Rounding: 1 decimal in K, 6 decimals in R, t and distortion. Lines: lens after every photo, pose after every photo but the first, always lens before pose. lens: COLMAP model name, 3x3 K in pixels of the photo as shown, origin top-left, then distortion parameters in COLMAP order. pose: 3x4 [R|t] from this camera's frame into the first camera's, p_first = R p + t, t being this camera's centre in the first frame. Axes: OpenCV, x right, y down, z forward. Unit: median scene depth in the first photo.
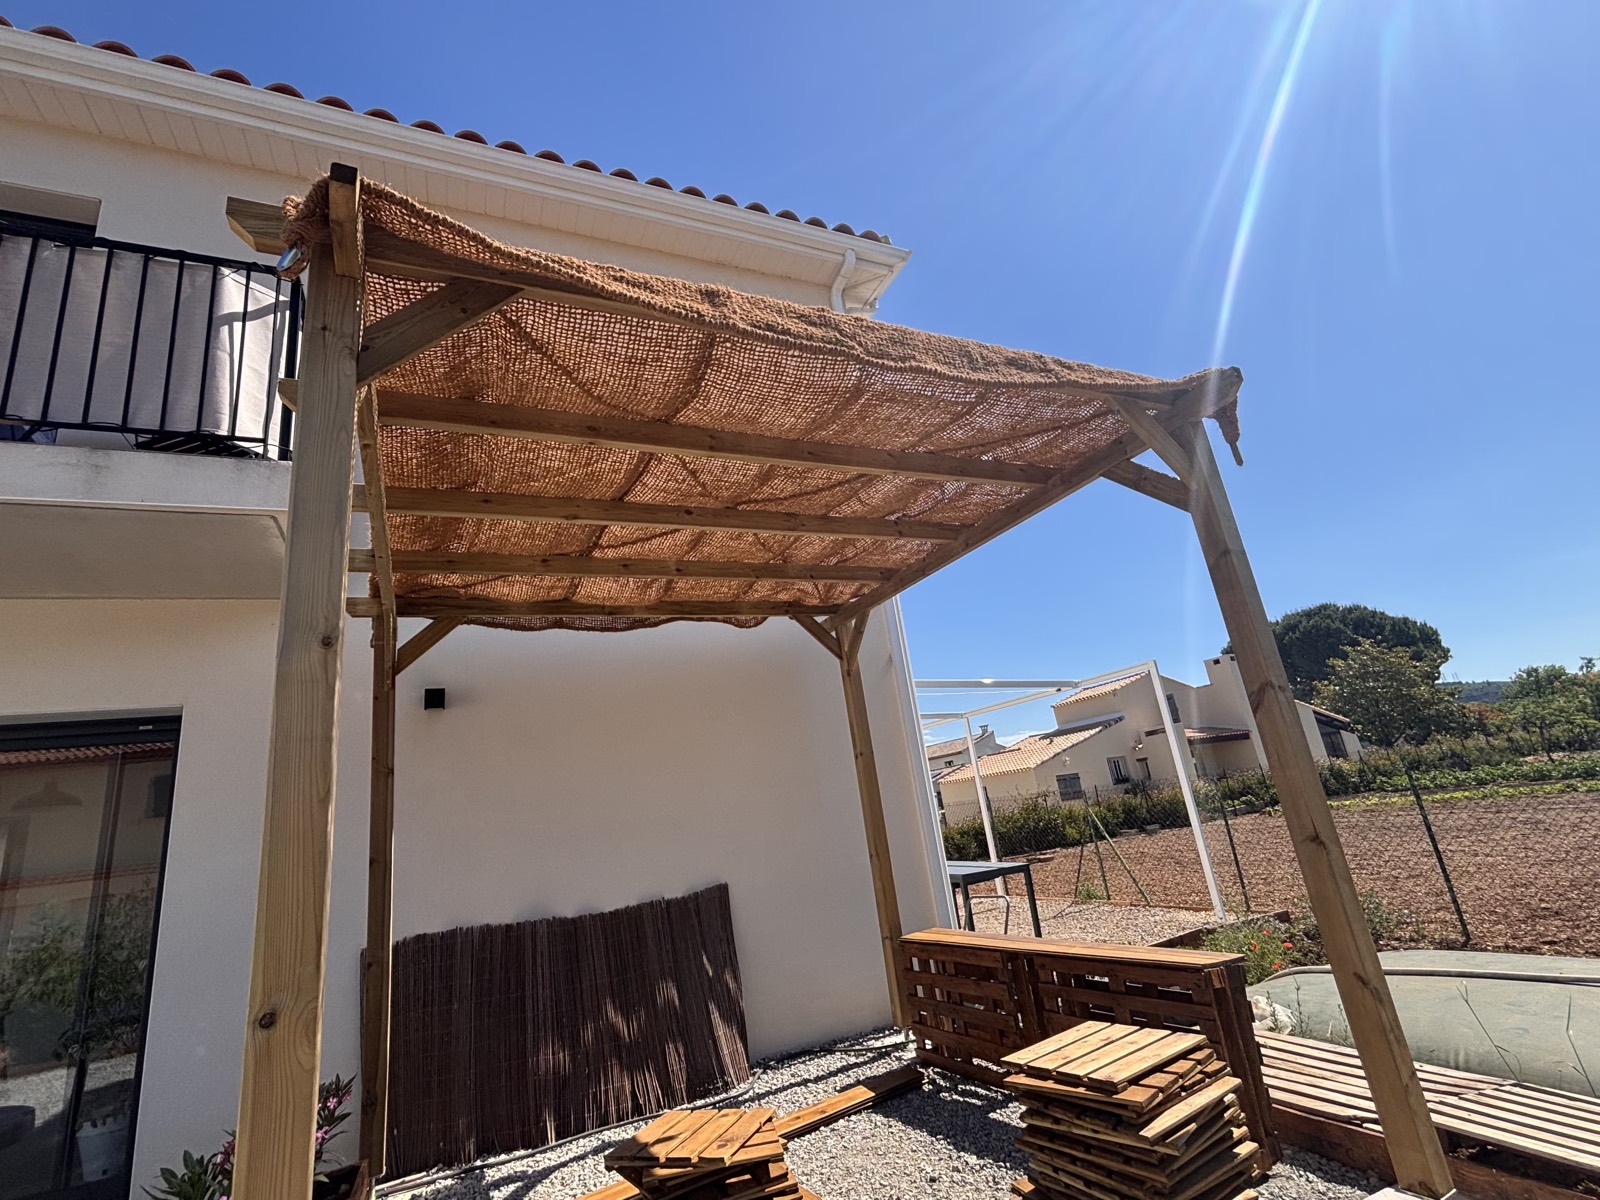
lens RADIAL K [[750.2, 0, 804.4], [0, 750.2, 600.8], [0, 0, 1]] dist [0.001339, -0.001837]
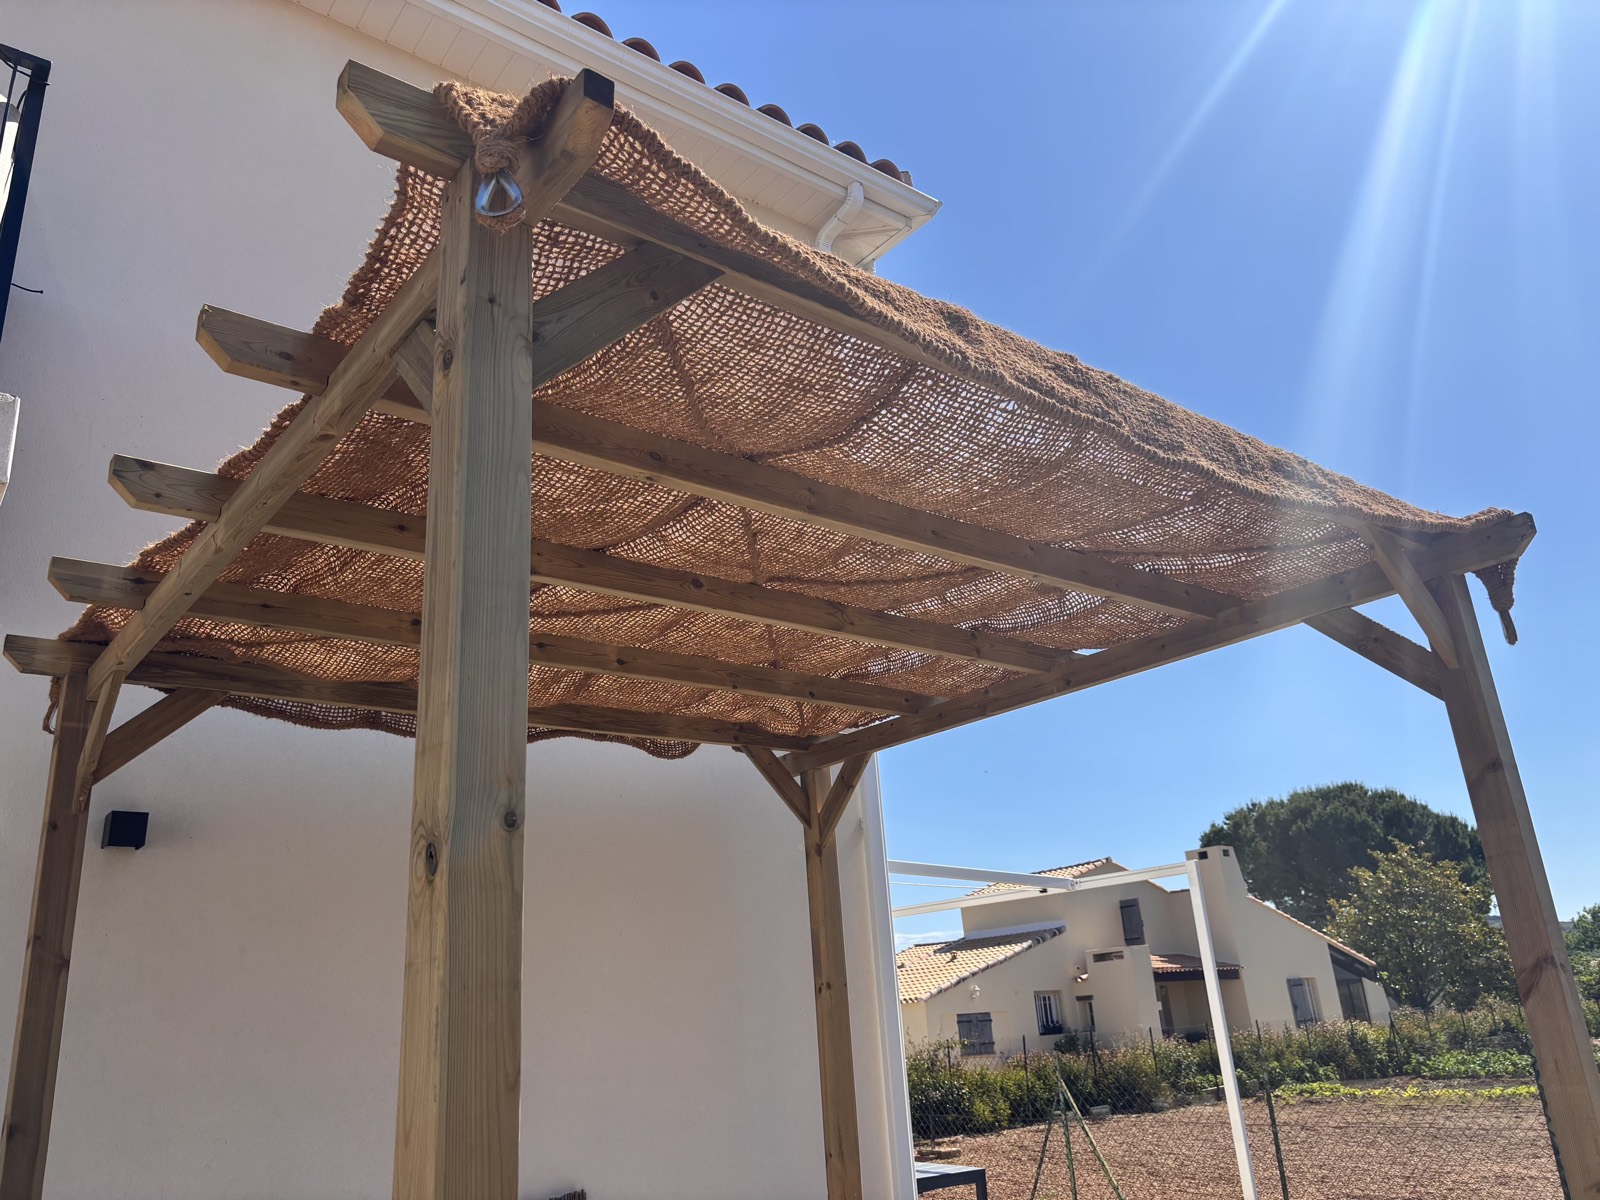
lens RADIAL K [[1236.1, 0, 807.7], [0, 1236.1, 596.5], [0, 0, 1]] dist [0.045127, -0.020124]
pose [[0.969346, 0.140129, 0.201821, -0.206094], [-0.124640, 0.988330, -0.087577, -0.021644], [-0.211737, 0.059737, 0.975499, -0.022670]]
